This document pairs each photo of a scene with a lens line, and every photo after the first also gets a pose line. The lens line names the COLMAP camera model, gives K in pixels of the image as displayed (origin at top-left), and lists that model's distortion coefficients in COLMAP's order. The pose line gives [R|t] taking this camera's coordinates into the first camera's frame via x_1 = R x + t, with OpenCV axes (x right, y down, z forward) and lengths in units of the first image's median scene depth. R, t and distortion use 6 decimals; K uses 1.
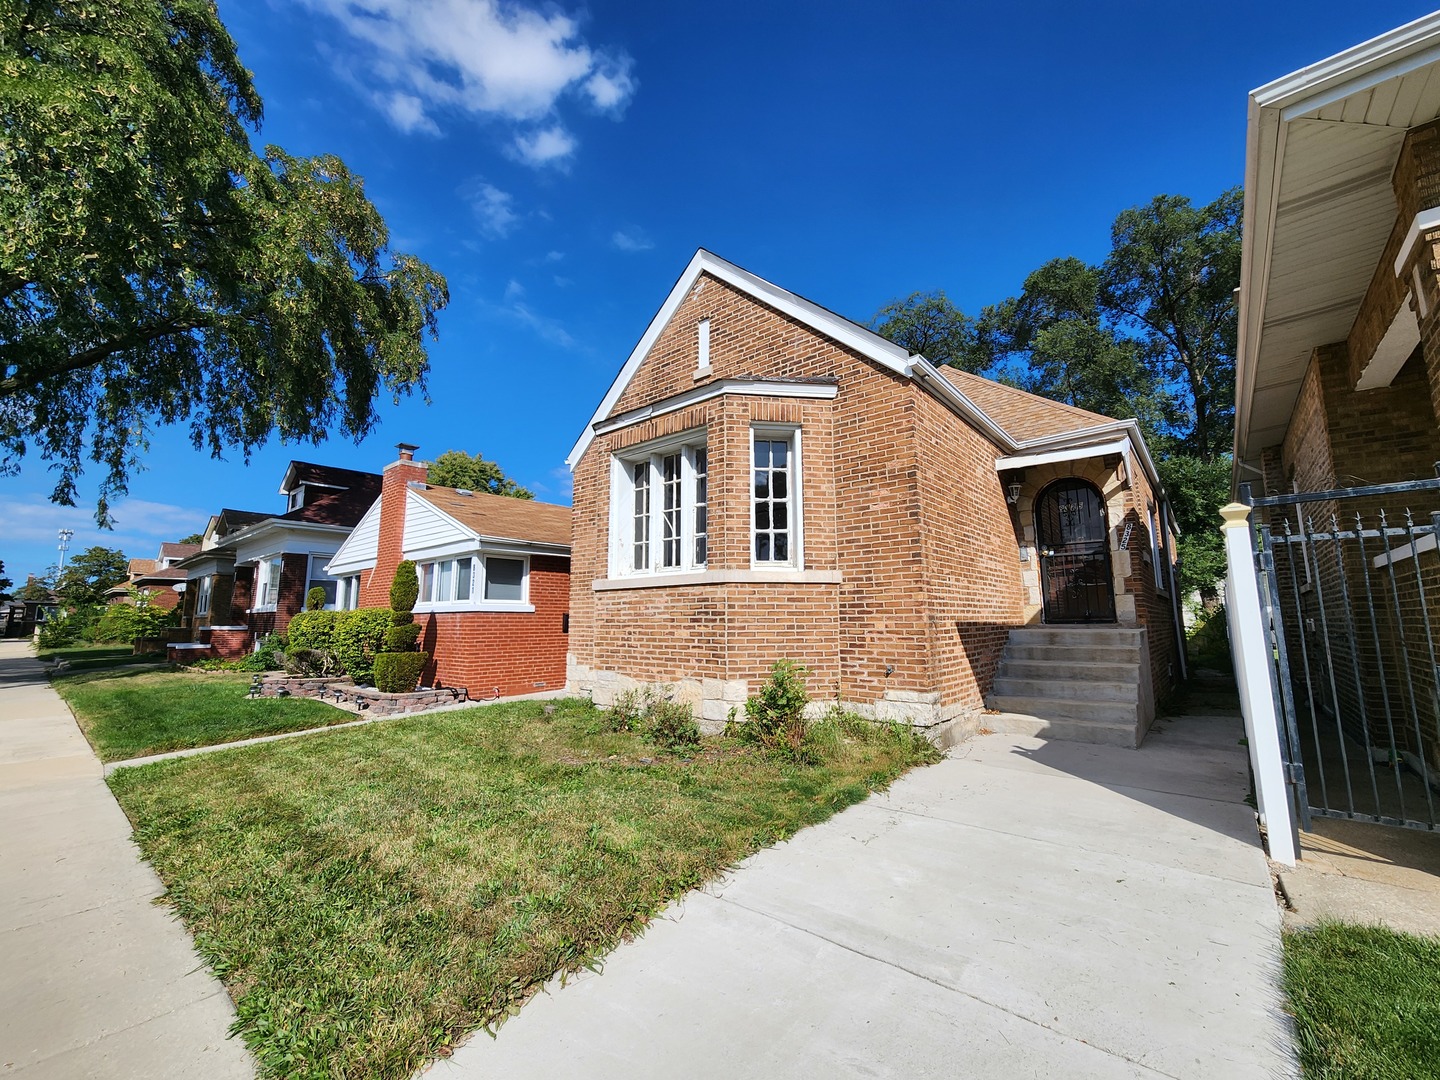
lens RADIAL K [[584.3, 0, 730.0], [0, 584.3, 536.6], [0, 0, 1]] dist [-0.002164, -0.000657]
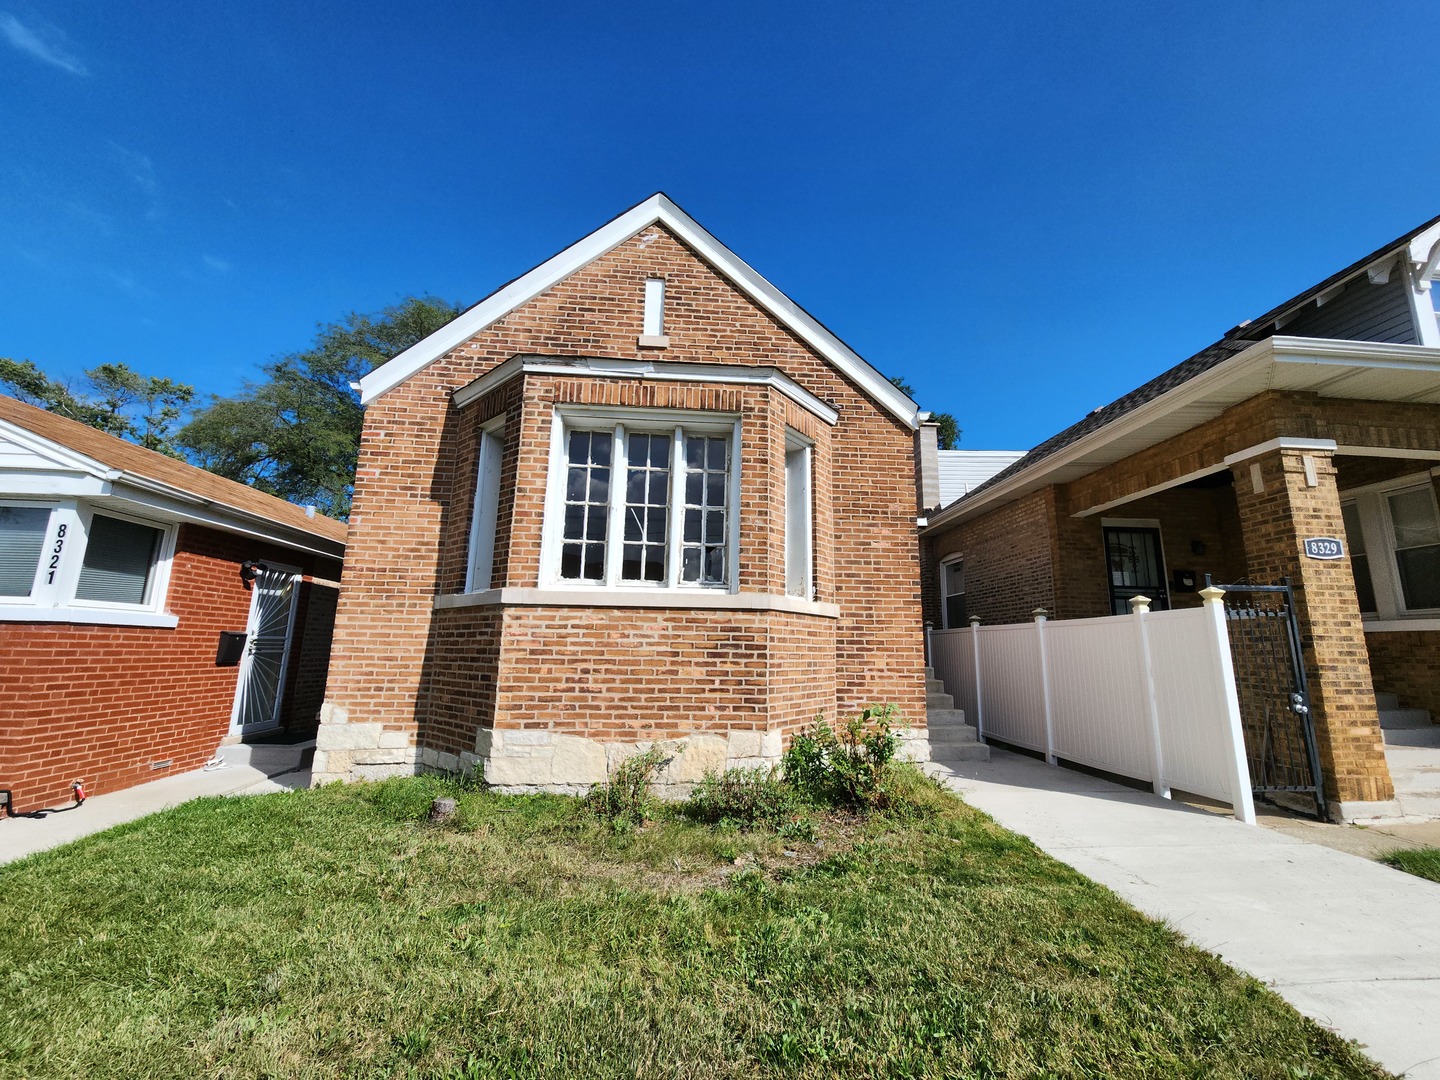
lens RADIAL K [[584.3, 0, 725.1], [0, 584.3, 538.0], [0, 0, 1]] dist [-0.002164, -0.000657]
pose [[0.712767, 0.149691, 0.685242, -0.603346], [-0.119418, 0.988596, -0.091744, 0.059357], [-0.691161, -0.016439, 0.722514, 0.435037]]
